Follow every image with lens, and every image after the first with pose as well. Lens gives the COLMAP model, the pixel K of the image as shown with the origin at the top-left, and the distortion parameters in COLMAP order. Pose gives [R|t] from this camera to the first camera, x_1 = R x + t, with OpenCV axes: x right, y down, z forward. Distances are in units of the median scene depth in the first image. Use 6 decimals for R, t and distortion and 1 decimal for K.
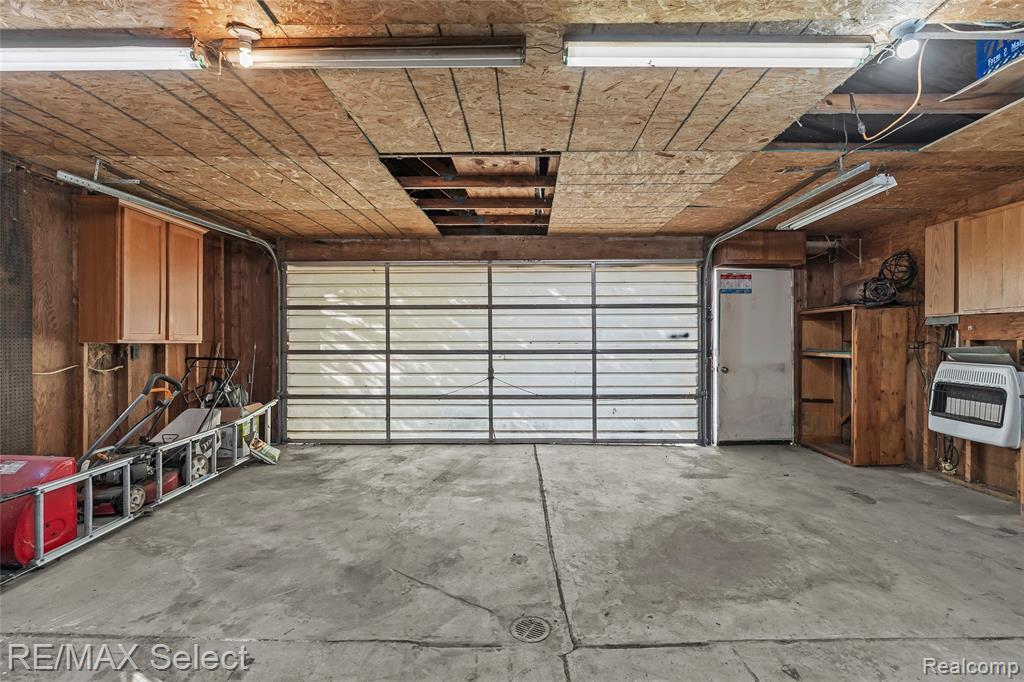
lens RADIAL K [[476.6, 0, 512.0], [0, 476.6, 341.0], [0, 0, 1]] dist [0.003830, 0.001289]
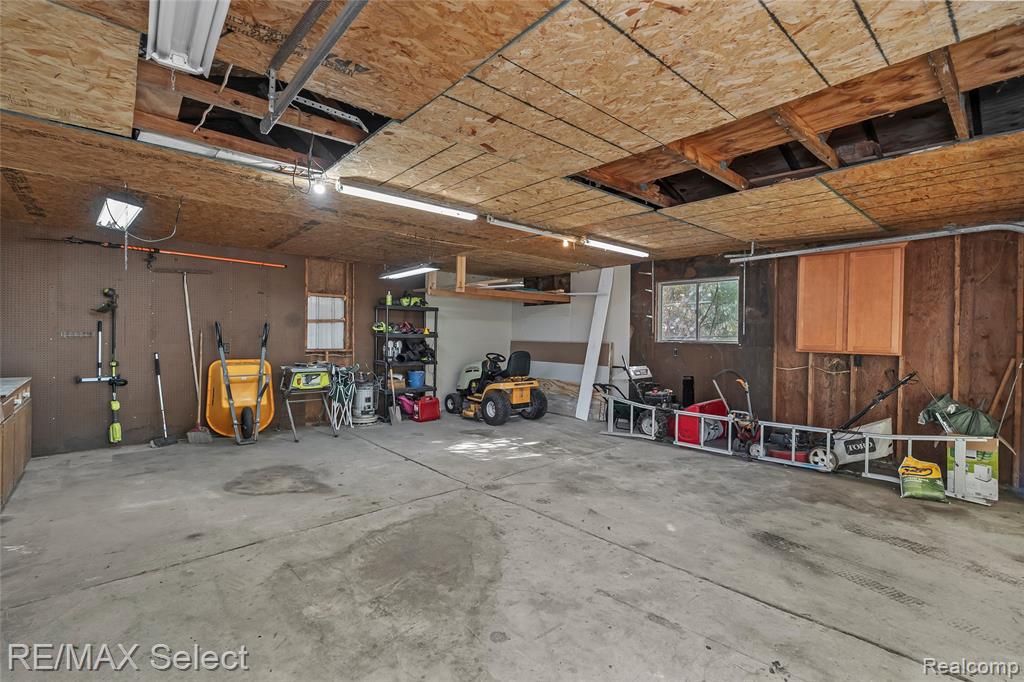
lens RADIAL K [[476.6, 0, 512.0], [0, 476.6, 341.0], [0, 0, 1]] dist [0.003830, 0.001289]
pose [[-0.752523, -0.005993, -0.658538, 1.018403], [-0.017048, 0.999801, 0.010382, -0.036375], [0.658345, 0.019040, -0.752475, 1.989862]]
